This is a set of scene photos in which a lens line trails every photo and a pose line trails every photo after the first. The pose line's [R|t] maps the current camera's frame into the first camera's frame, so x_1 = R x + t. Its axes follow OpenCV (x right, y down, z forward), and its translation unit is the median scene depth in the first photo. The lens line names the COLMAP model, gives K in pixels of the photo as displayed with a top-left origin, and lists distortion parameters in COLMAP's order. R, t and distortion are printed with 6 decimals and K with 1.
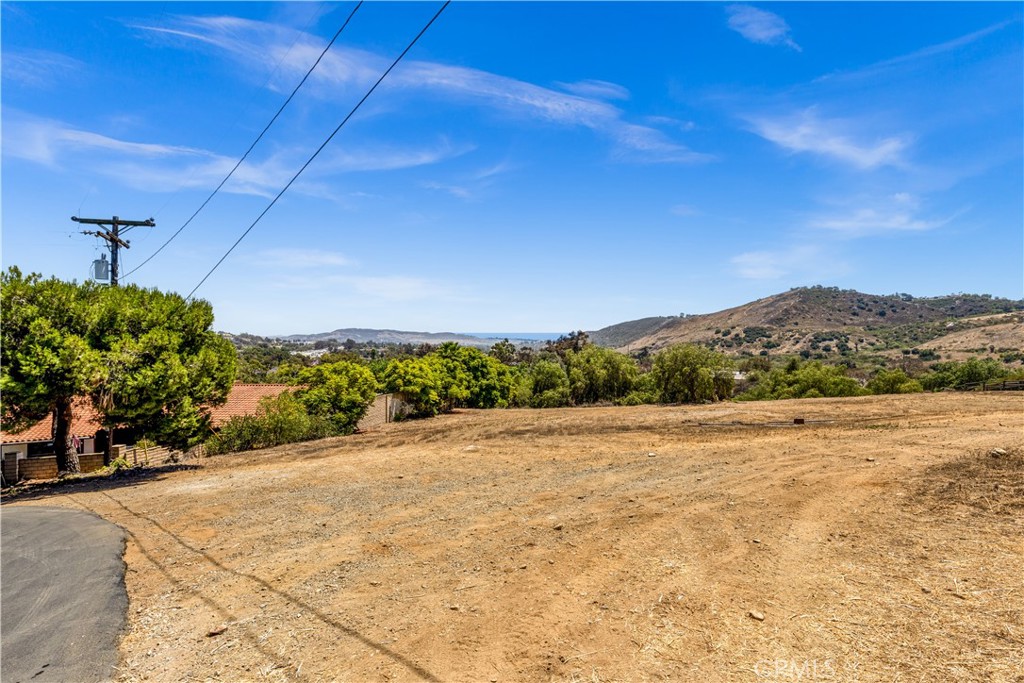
lens RADIAL K [[457.7, 0, 512.0], [0, 457.7, 341.5], [0, 0, 1]] dist [0.006305, -0.000301]
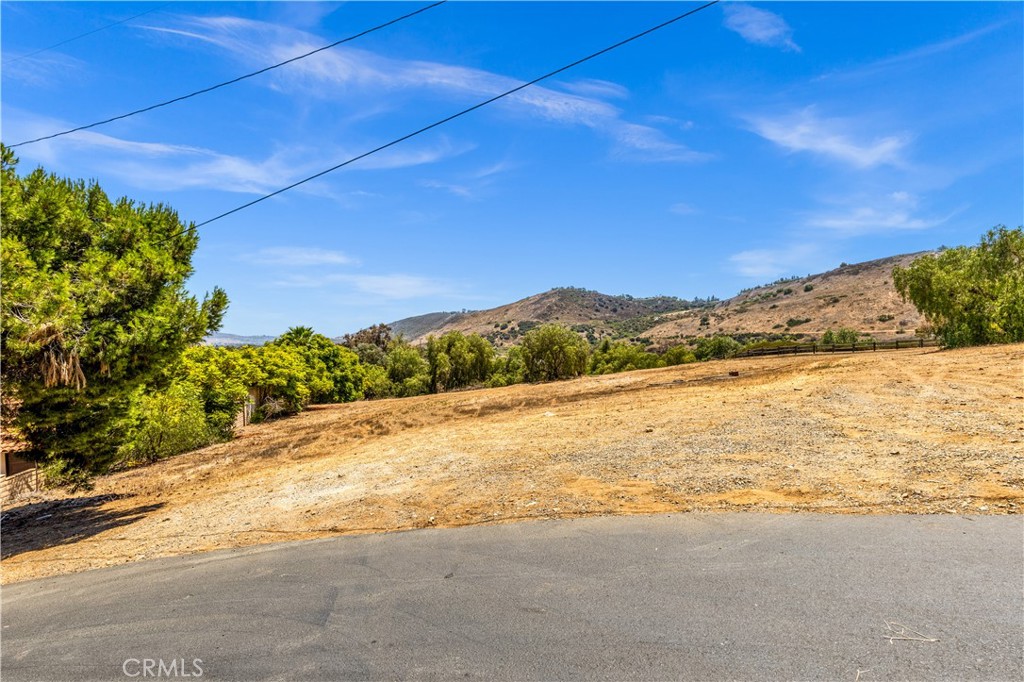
lens RADIAL K [[457.7, 0, 512.0], [0, 457.7, 341.0], [0, 0, 1]] dist [0.006305, -0.000301]
pose [[0.897502, -0.024417, 0.440334, -0.145089], [0.020166, 0.999694, 0.014331, 0.021406], [-0.440549, -0.003982, 0.897720, 0.067227]]
